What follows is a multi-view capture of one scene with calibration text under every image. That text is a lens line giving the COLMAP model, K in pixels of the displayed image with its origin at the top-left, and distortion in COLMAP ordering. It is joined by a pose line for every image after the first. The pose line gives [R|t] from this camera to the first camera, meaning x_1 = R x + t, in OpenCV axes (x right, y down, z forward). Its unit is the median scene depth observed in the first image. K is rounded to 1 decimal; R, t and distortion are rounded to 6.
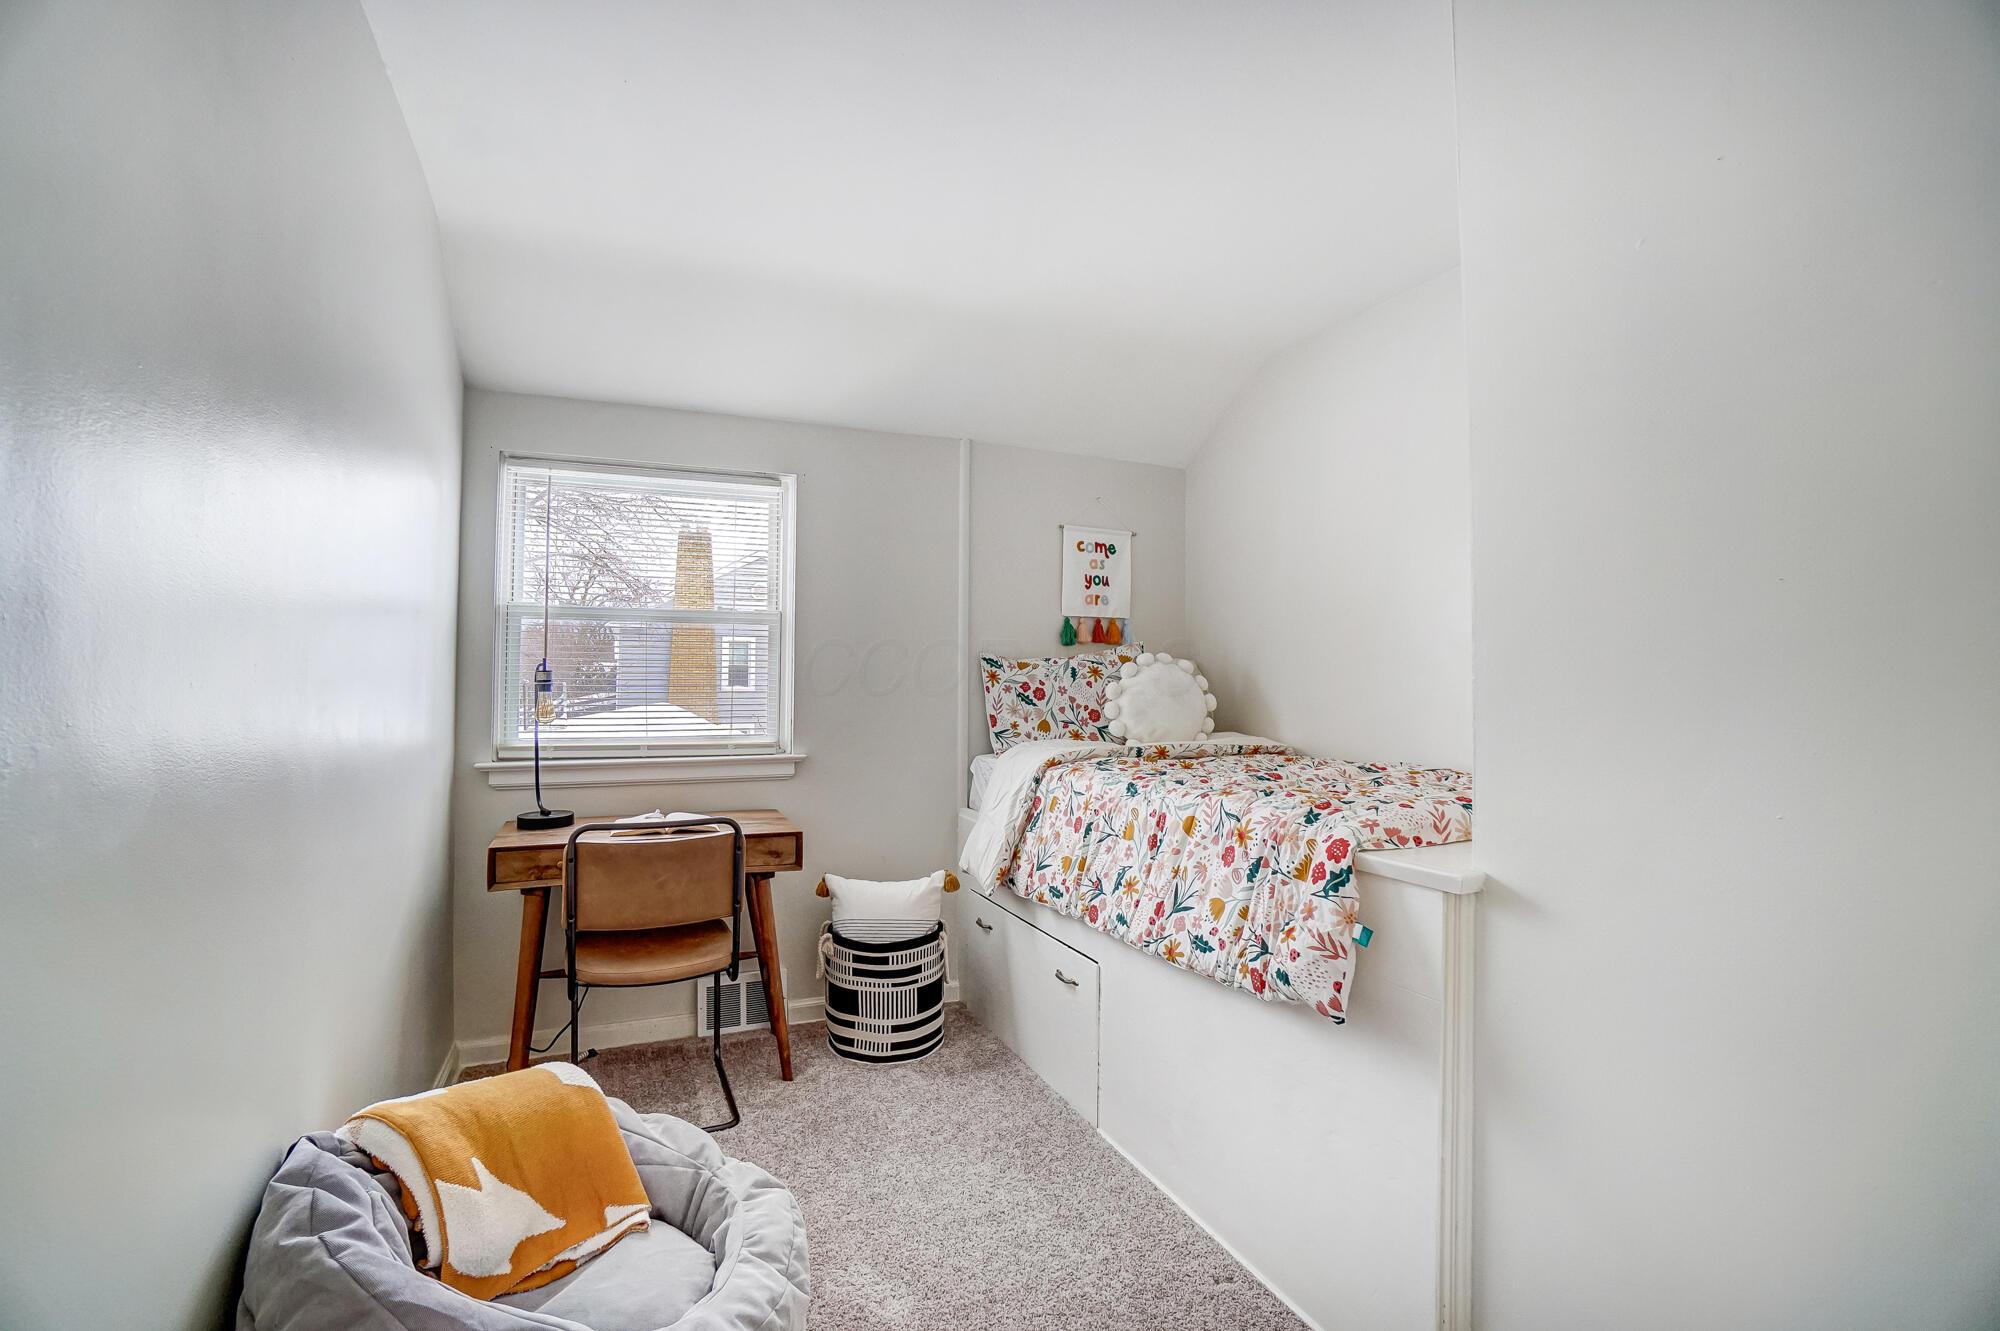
lens RADIAL K [[910.6, 0, 1000.0], [0, 910.6, 665.5], [0, 0, 1]] dist [-0.001932, -0.000673]
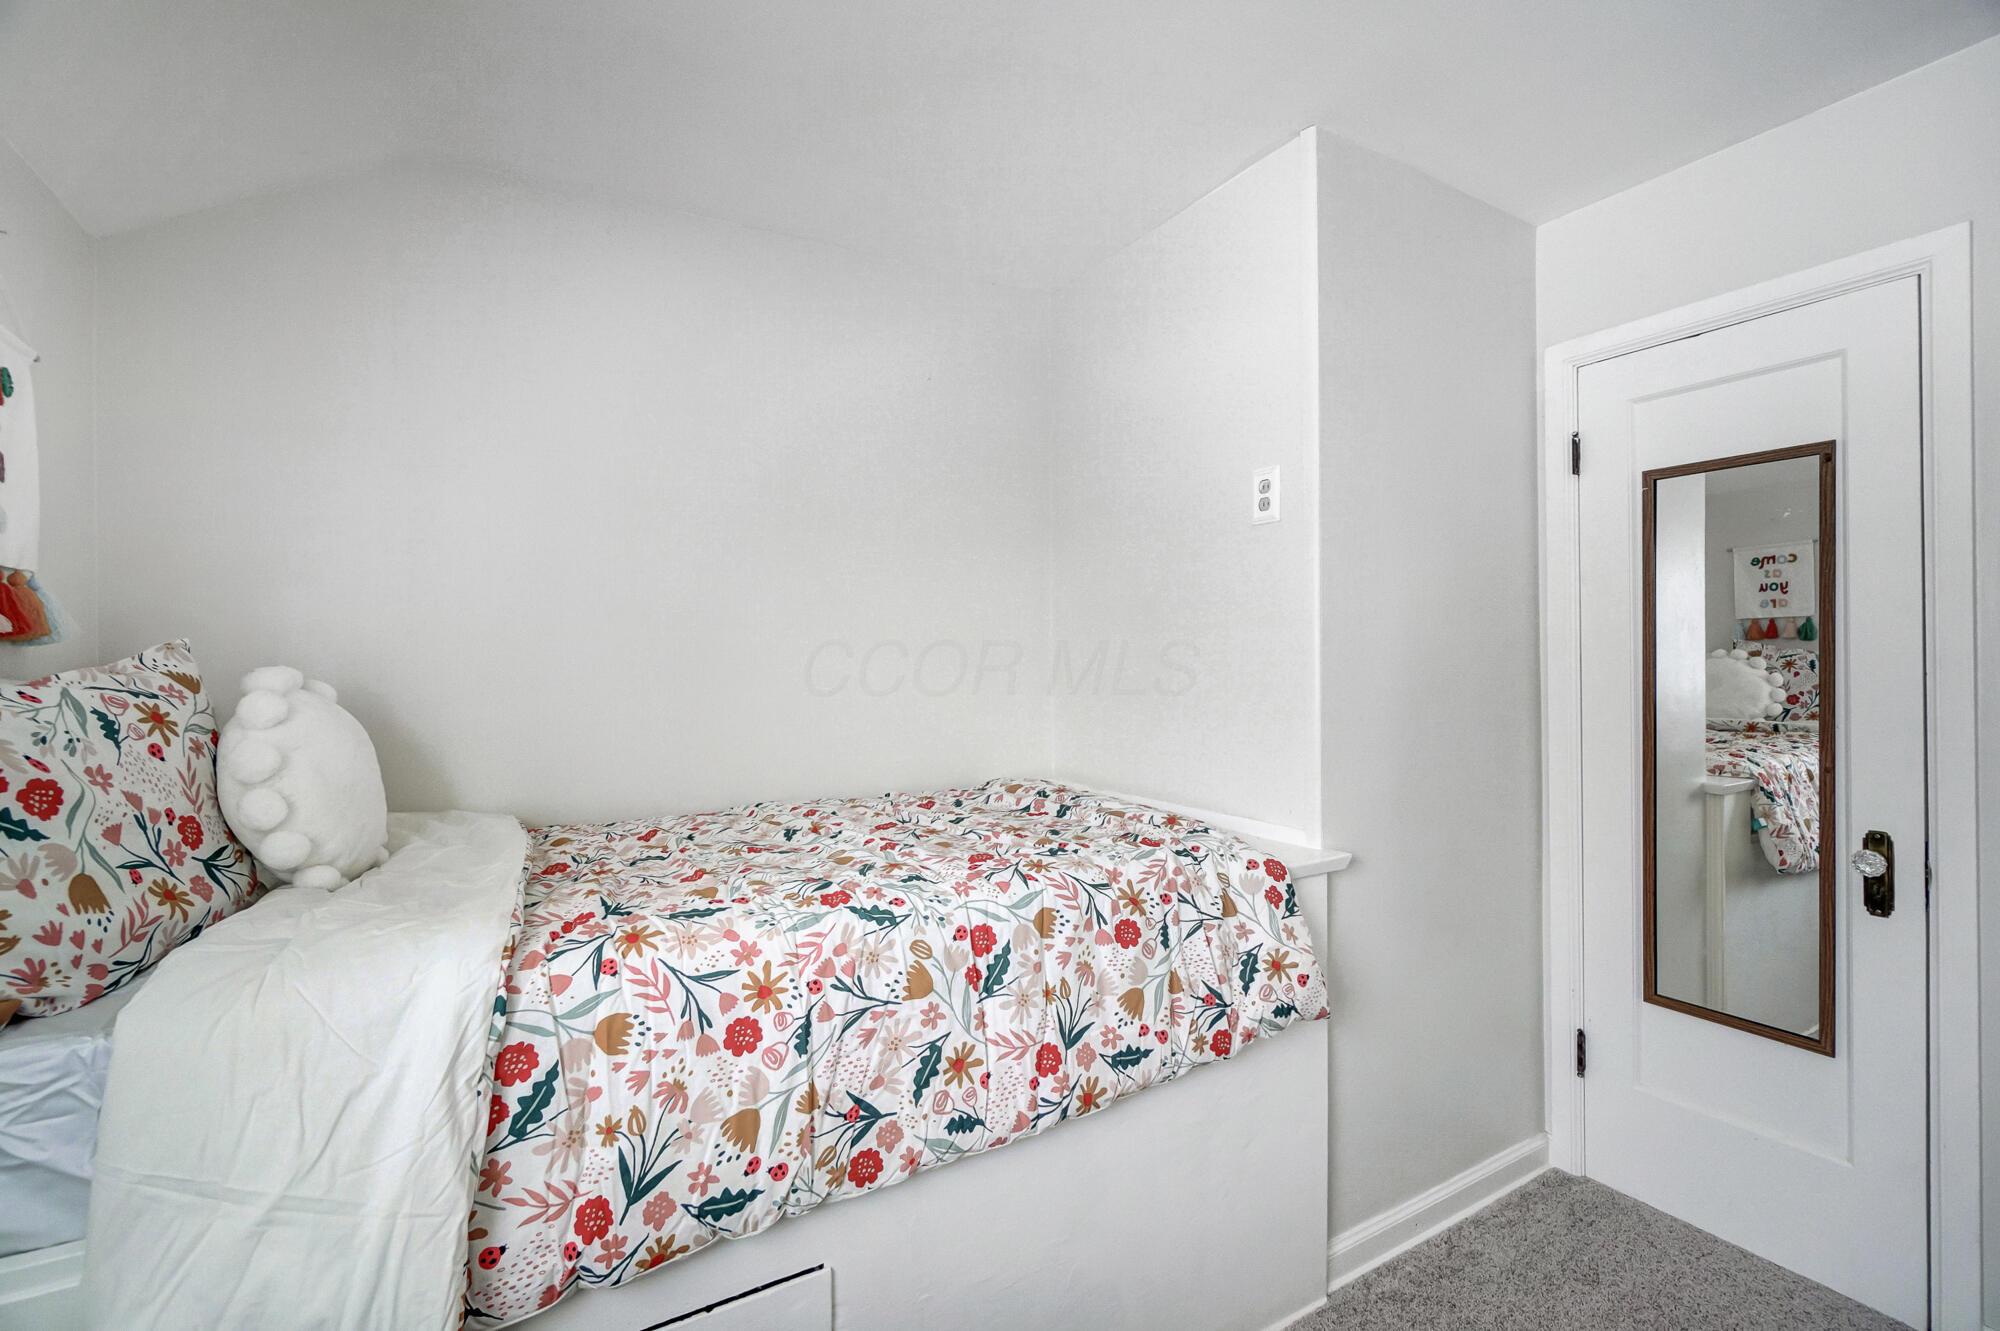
lens RADIAL K [[910.6, 0, 1000.0], [0, 910.6, 665.5], [0, 0, 1]] dist [-0.001932, -0.000673]
pose [[-0.131978, -0.009001, 0.991212, -0.435389], [-0.009584, 0.999924, 0.007804, -0.028609], [-0.991206, -0.008470, -0.132055, 0.988453]]
